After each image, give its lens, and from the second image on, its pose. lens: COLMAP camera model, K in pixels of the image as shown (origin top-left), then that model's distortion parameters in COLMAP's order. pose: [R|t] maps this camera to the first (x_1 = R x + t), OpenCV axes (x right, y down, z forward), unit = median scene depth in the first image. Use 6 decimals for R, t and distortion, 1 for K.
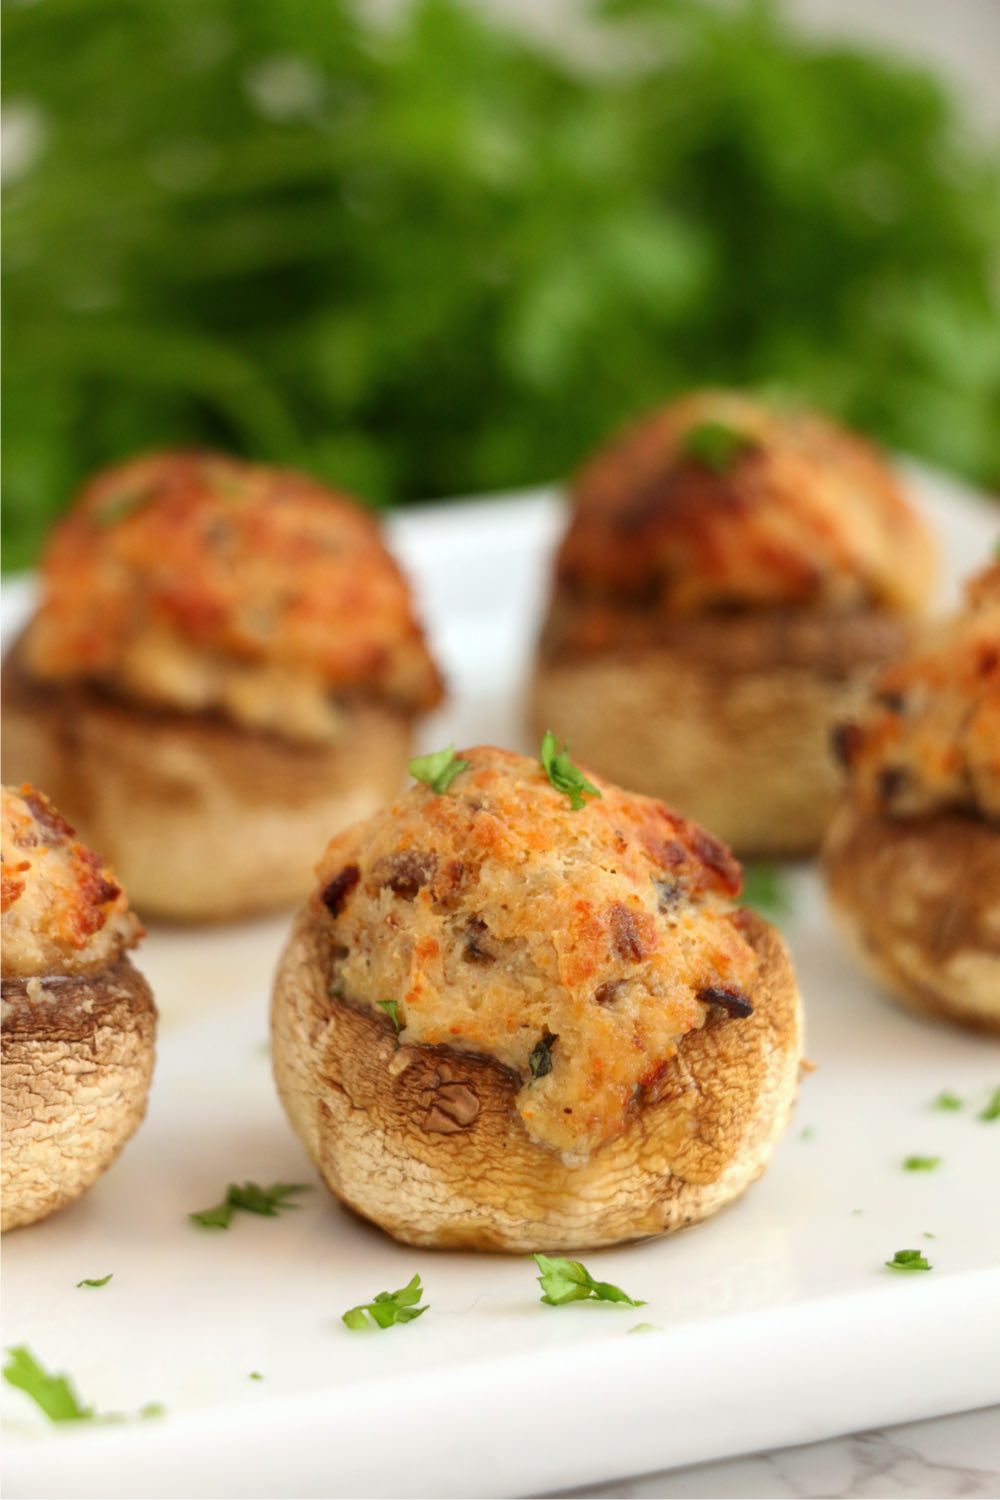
lens RADIAL K [[9331.8, 0, 491.4], [0, 9331.8, 751.2], [0, 0, 1]] dist [1.073701, 0.000000]
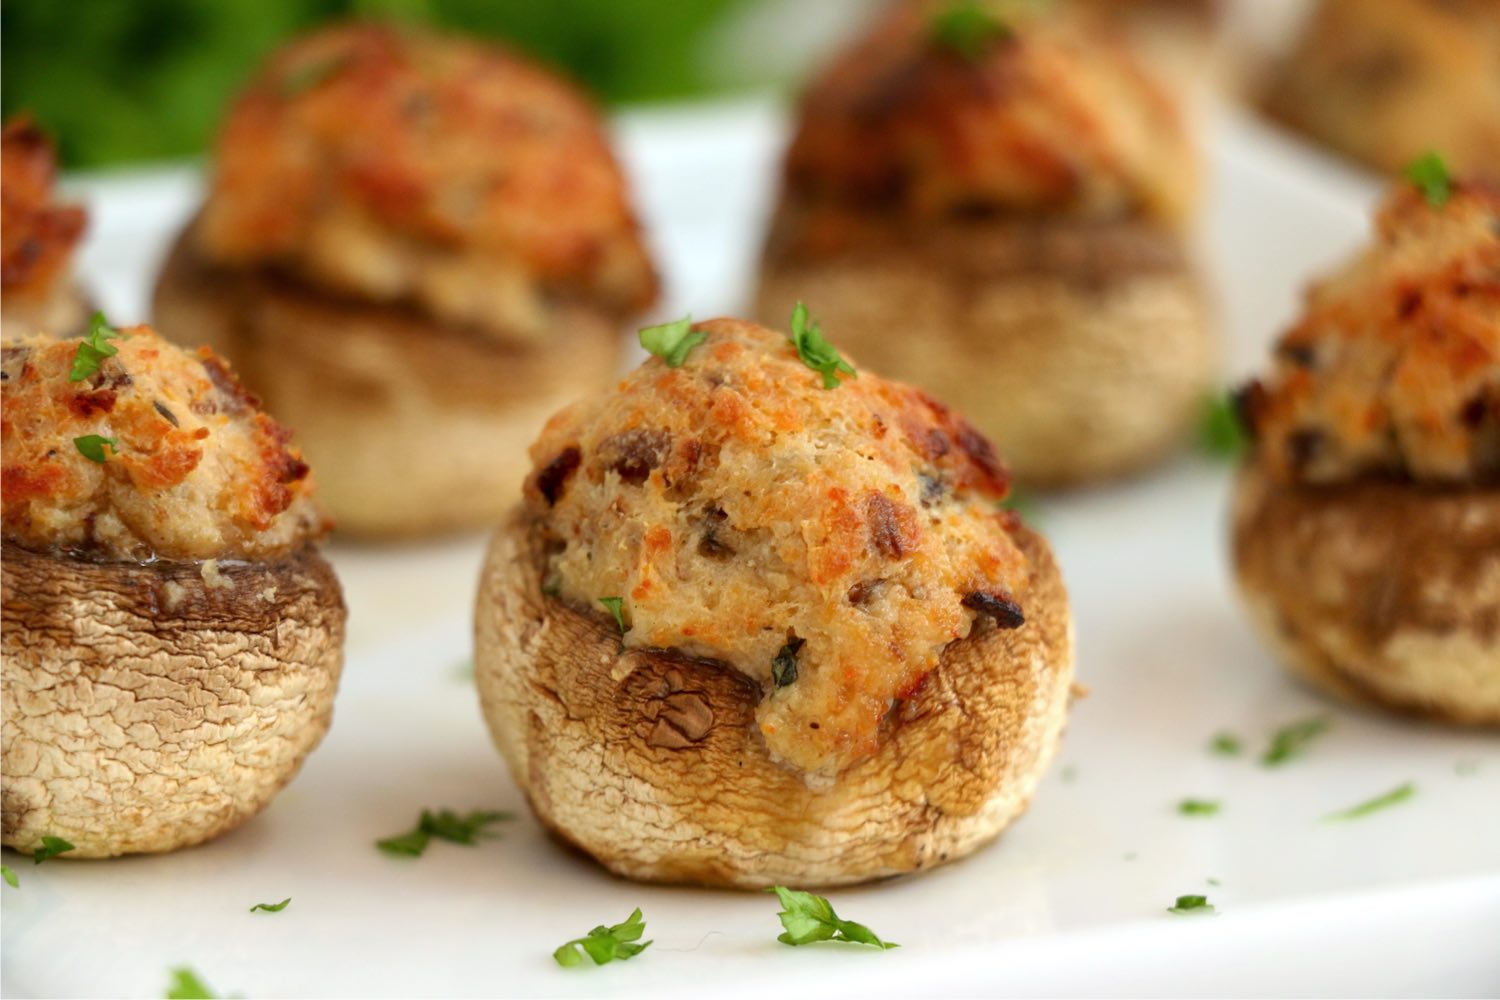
lens RADIAL K [[8155.9, 0, 756.8], [0, 8155.9, 498.6], [0, 0, 1]] dist [0.543647, 0.000000]
pose [[0.999268, 0.025850, 0.028206, -0.019263], [-0.025160, 0.999382, -0.024543, 0.035798], [-0.028823, 0.023815, 0.999301, 0.230912]]
